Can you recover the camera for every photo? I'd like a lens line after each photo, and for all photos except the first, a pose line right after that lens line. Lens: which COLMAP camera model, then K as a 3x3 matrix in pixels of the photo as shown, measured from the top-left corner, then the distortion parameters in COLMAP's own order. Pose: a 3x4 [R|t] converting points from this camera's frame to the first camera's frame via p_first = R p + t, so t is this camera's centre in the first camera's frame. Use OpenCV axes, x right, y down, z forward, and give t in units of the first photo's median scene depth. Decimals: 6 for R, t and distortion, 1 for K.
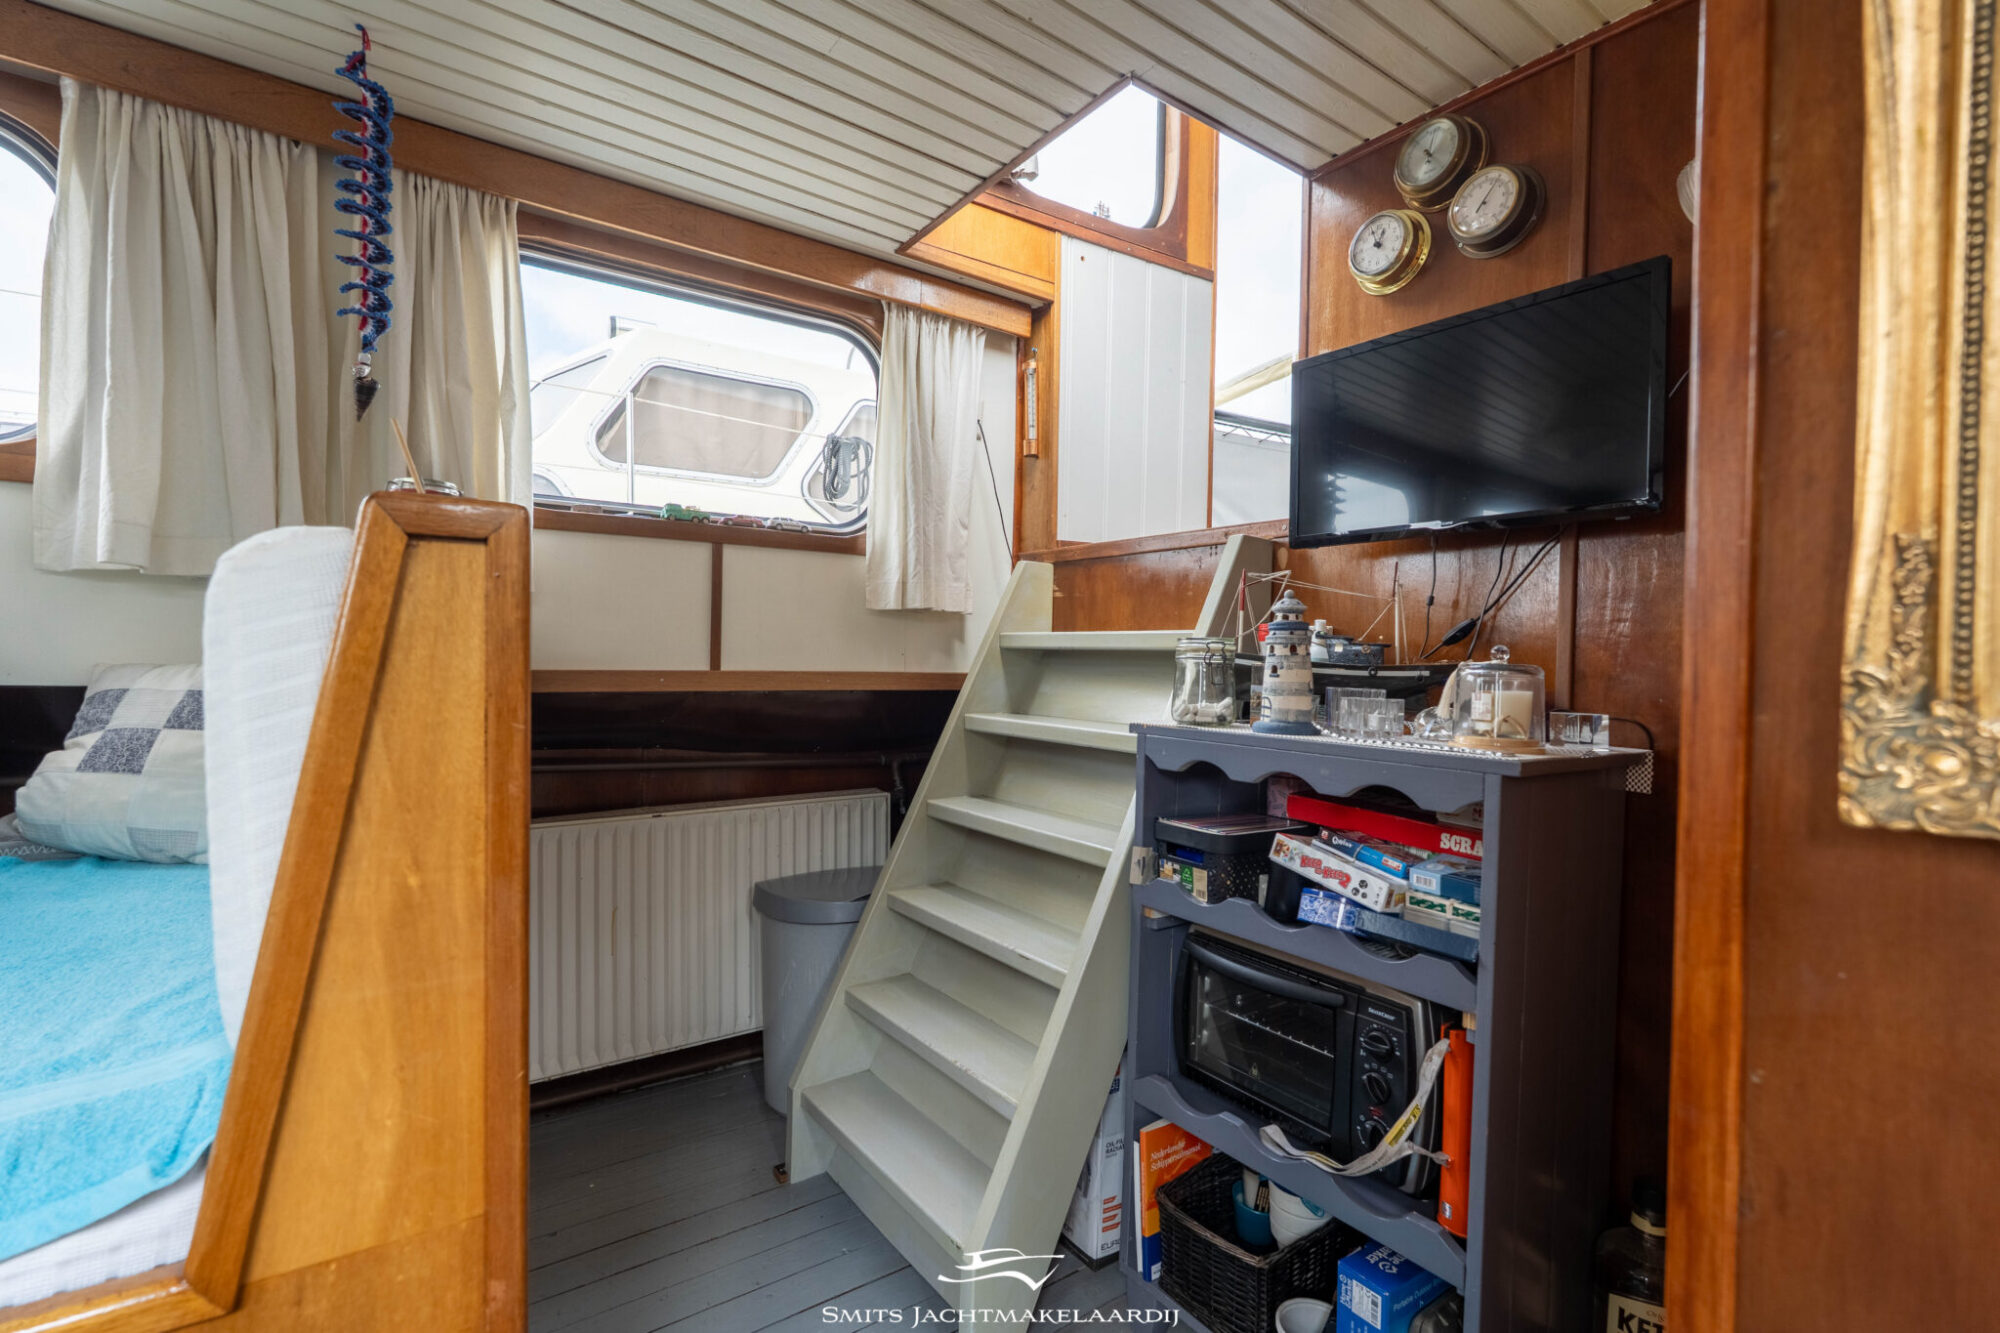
lens RADIAL K [[877.6, 0, 1003.6], [0, 877.6, 670.2], [0, 0, 1]] dist [-0.004341, 0.000353]
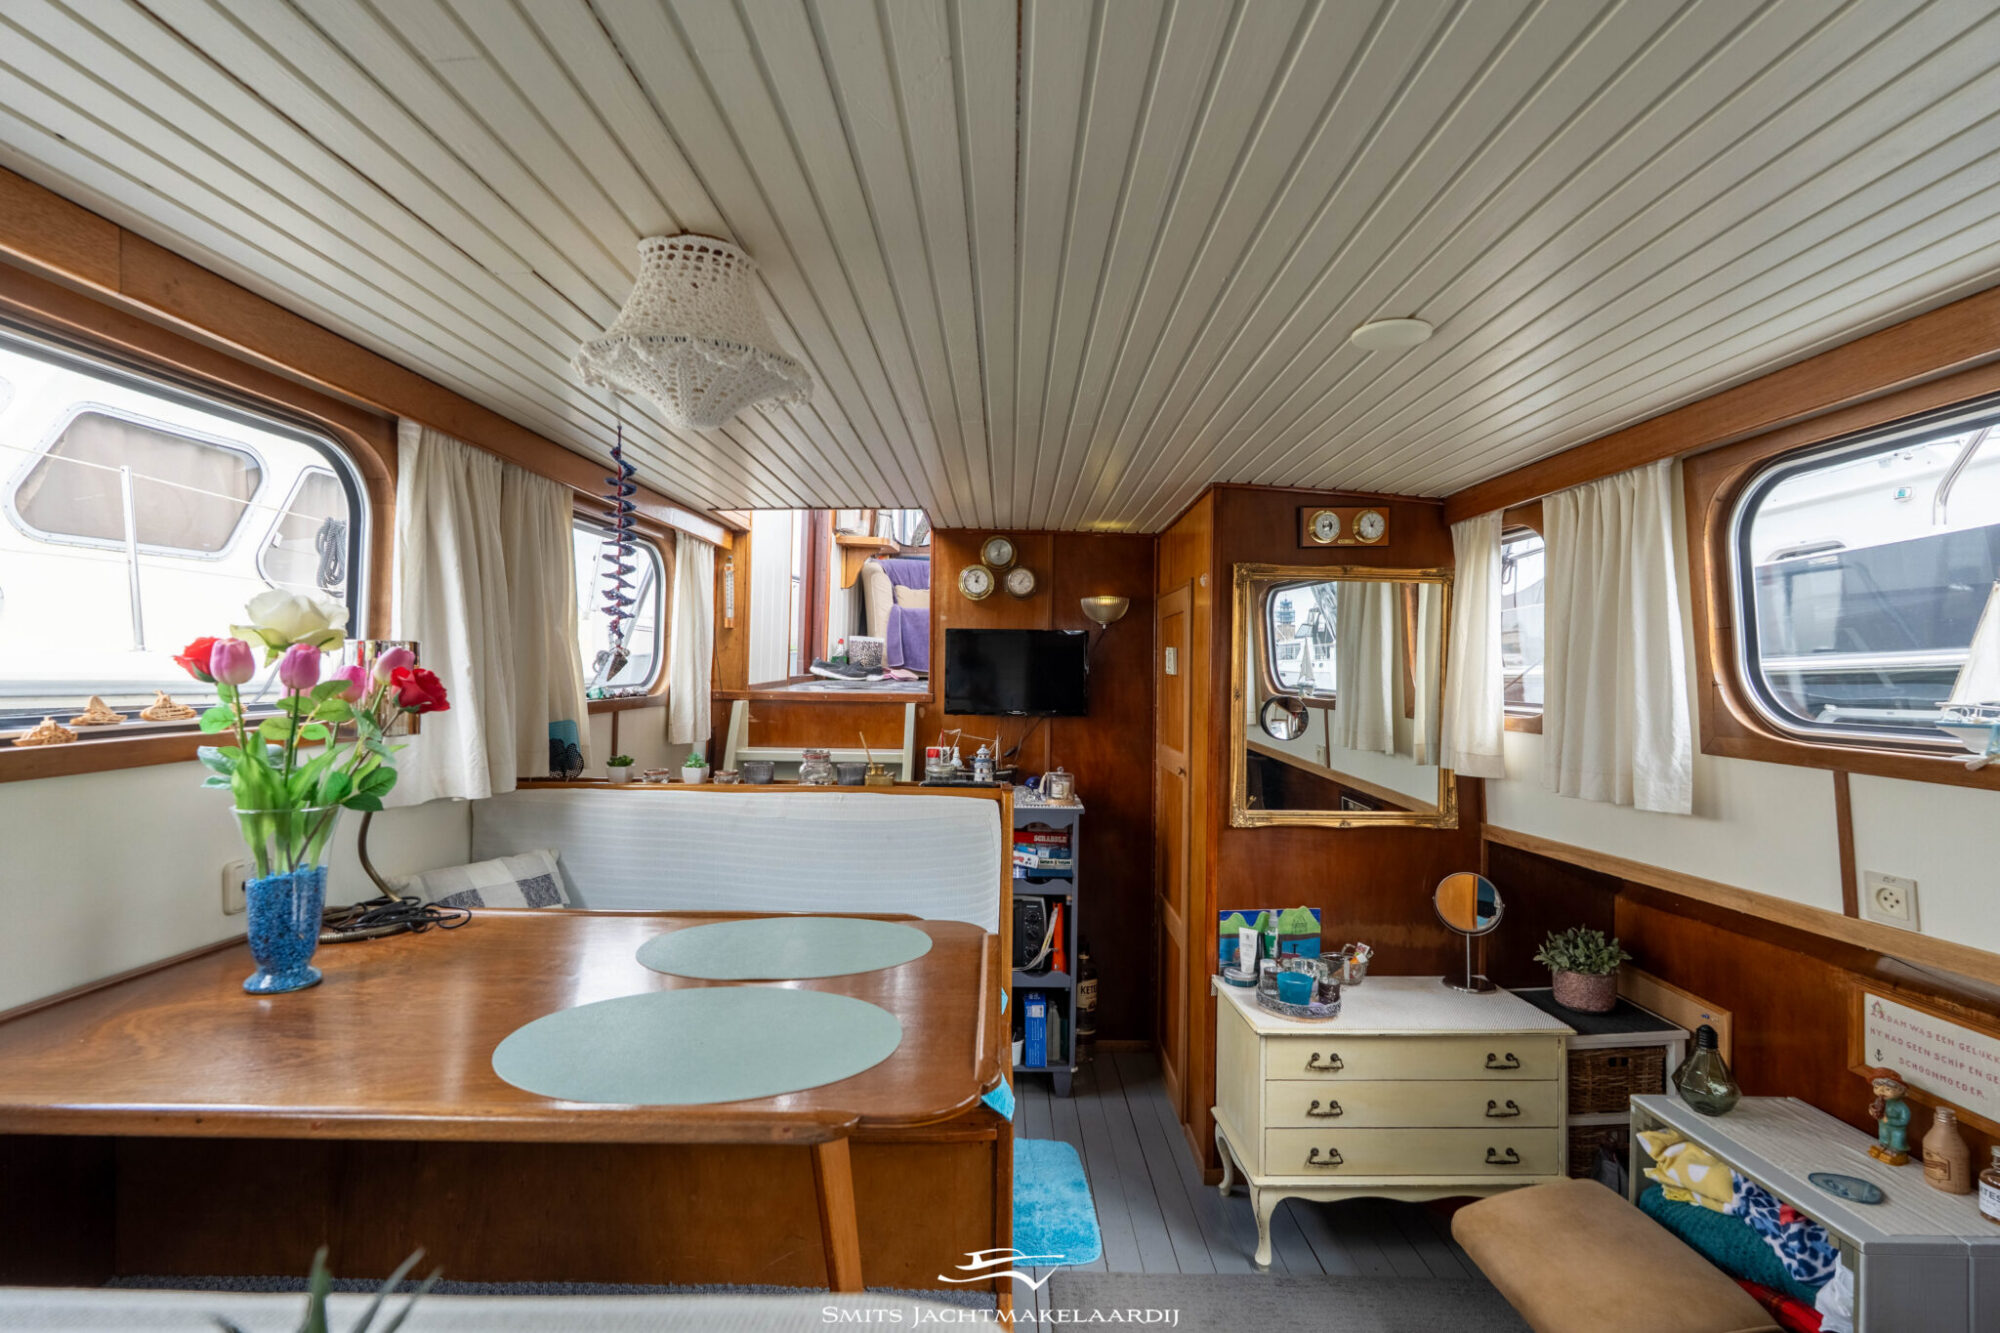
lens RADIAL K [[878.5, 0, 998.4], [0, 878.5, 669.2], [0, 0, 1]] dist [-0.003208, 0.000518]
pose [[0.585595, -0.011253, 0.810526, -1.606414], [0.007870, 0.999935, 0.008197, -0.318863], [-0.810565, 0.001579, 0.585646, -0.441120]]
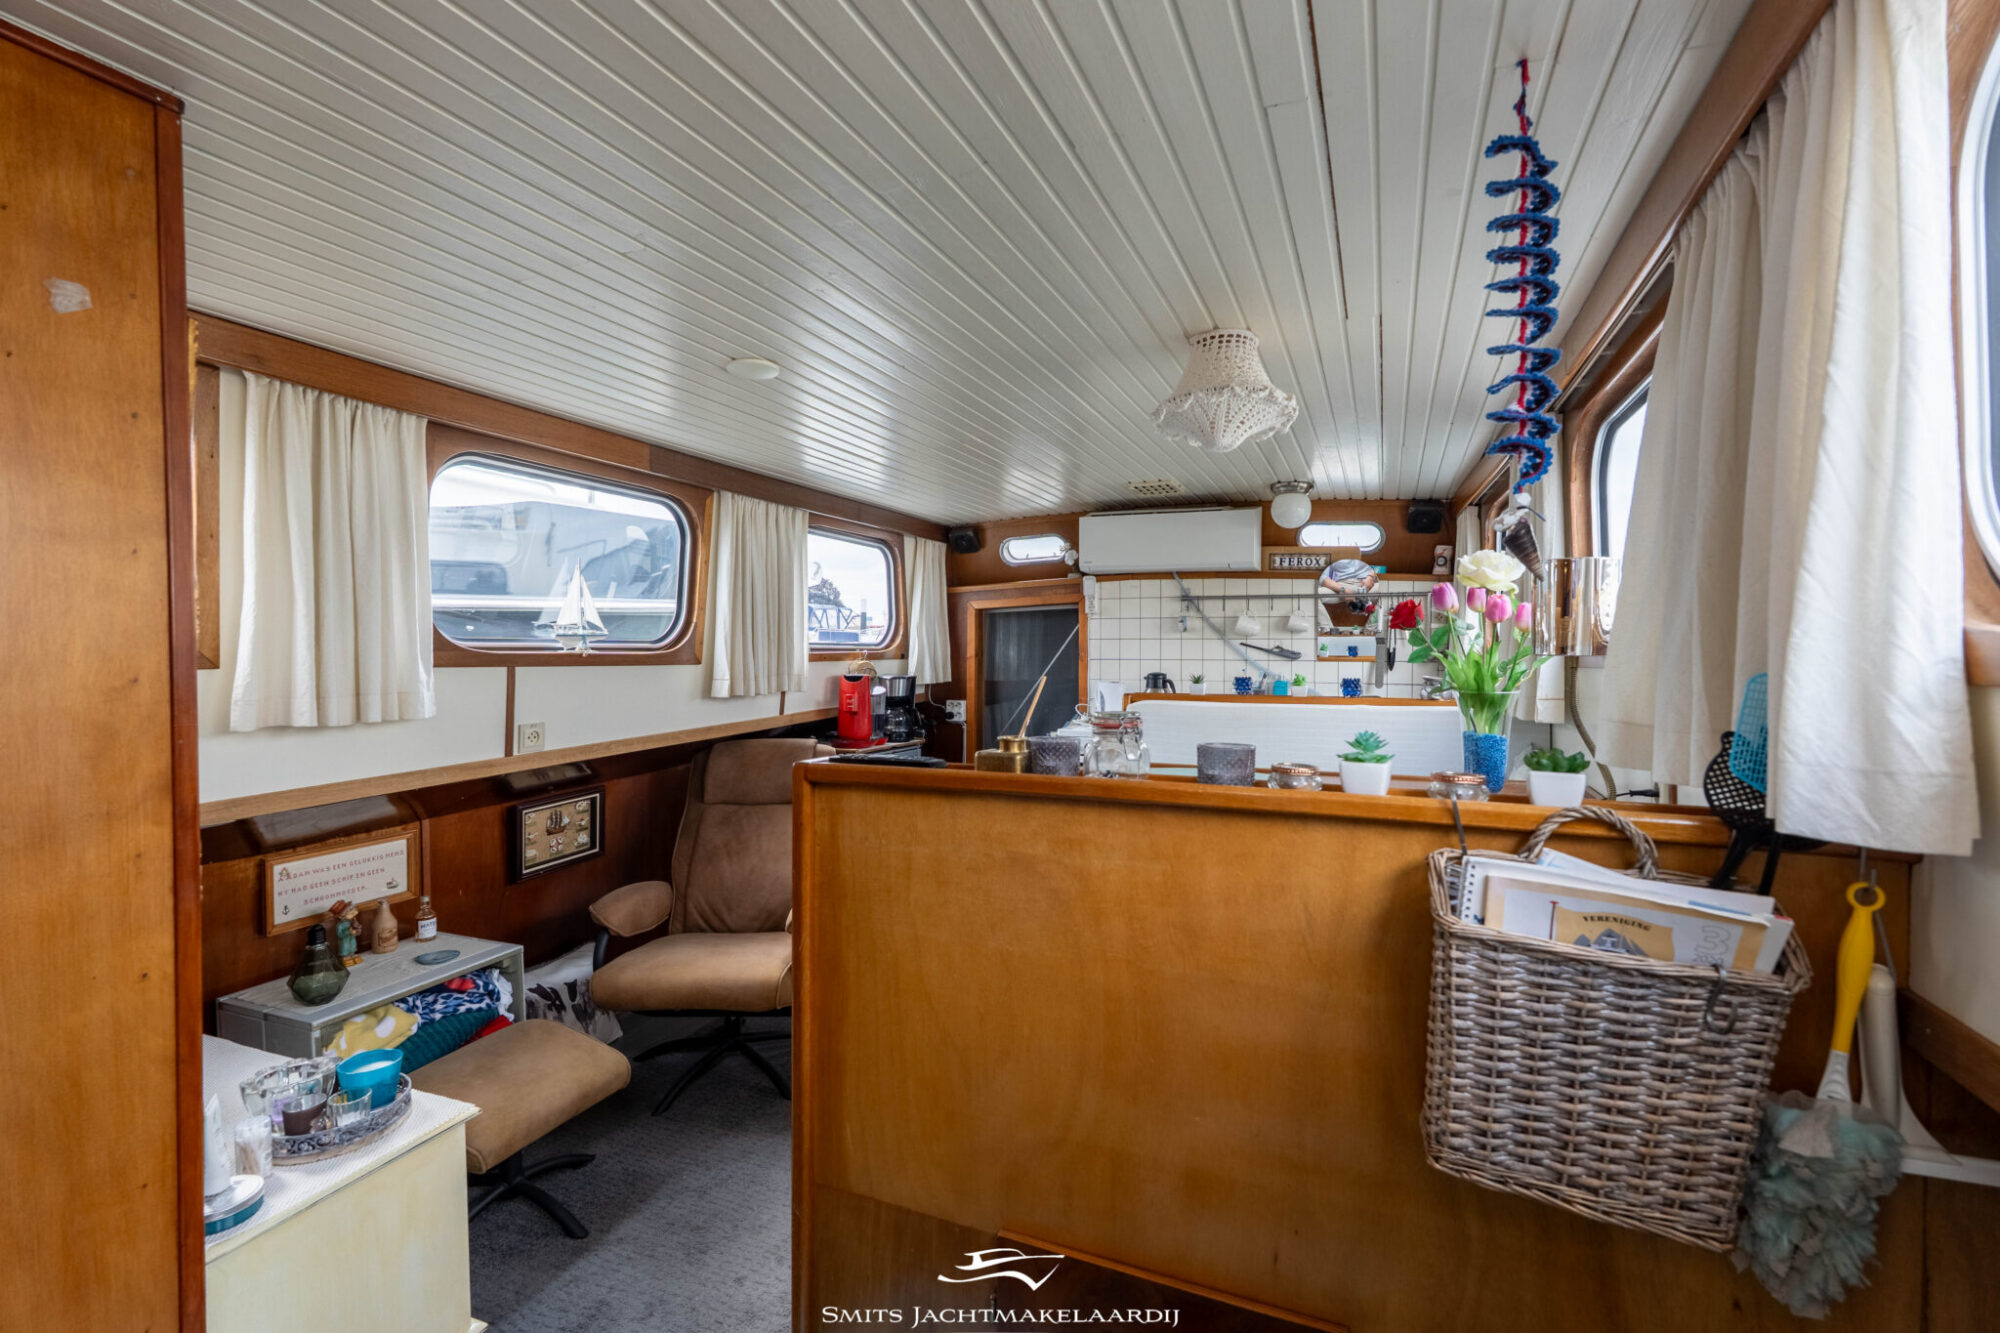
lens RADIAL K [[881.1, 0, 1001.5], [0, 881.1, 669.9], [0, 0, 1]] dist [-0.001991, 0.000146]
pose [[-0.855573, -0.010389, -0.517578, 0.036173], [-0.023187, 0.999564, 0.018264, -0.218343], [0.517163, 0.027627, -0.855441, 1.438664]]
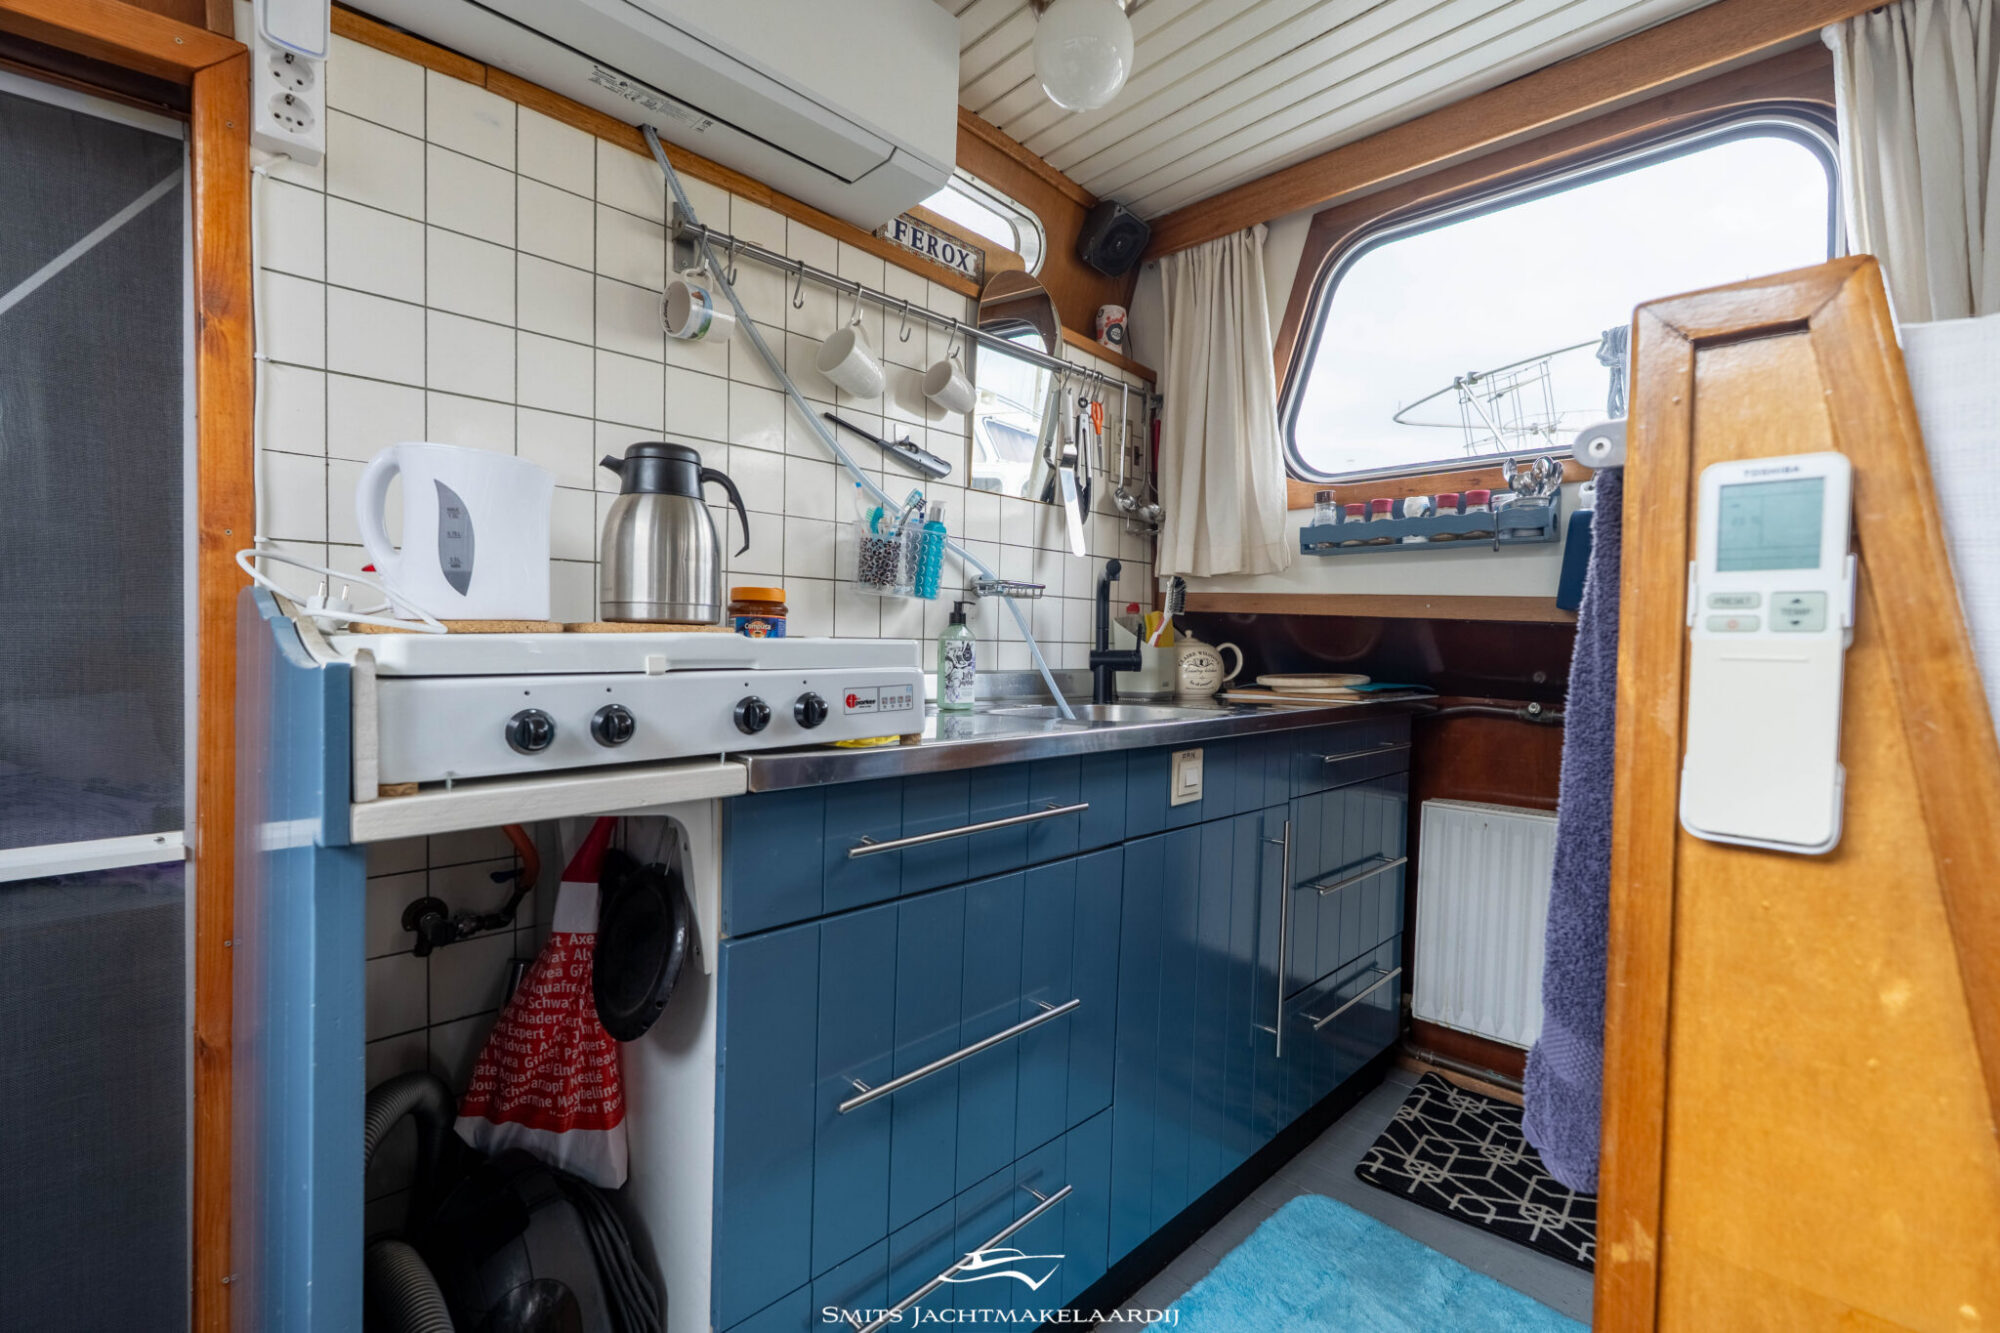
lens RADIAL K [[878.5, 0, 998.4], [0, 878.5, 669.2], [0, 0, 1]] dist [-0.003208, 0.000518]
pose [[0.147680, 0.011072, -0.988973, -1.124517], [-0.017404, 0.999812, 0.008595, 0.033955], [0.988882, 0.015943, 0.147845, -0.694168]]
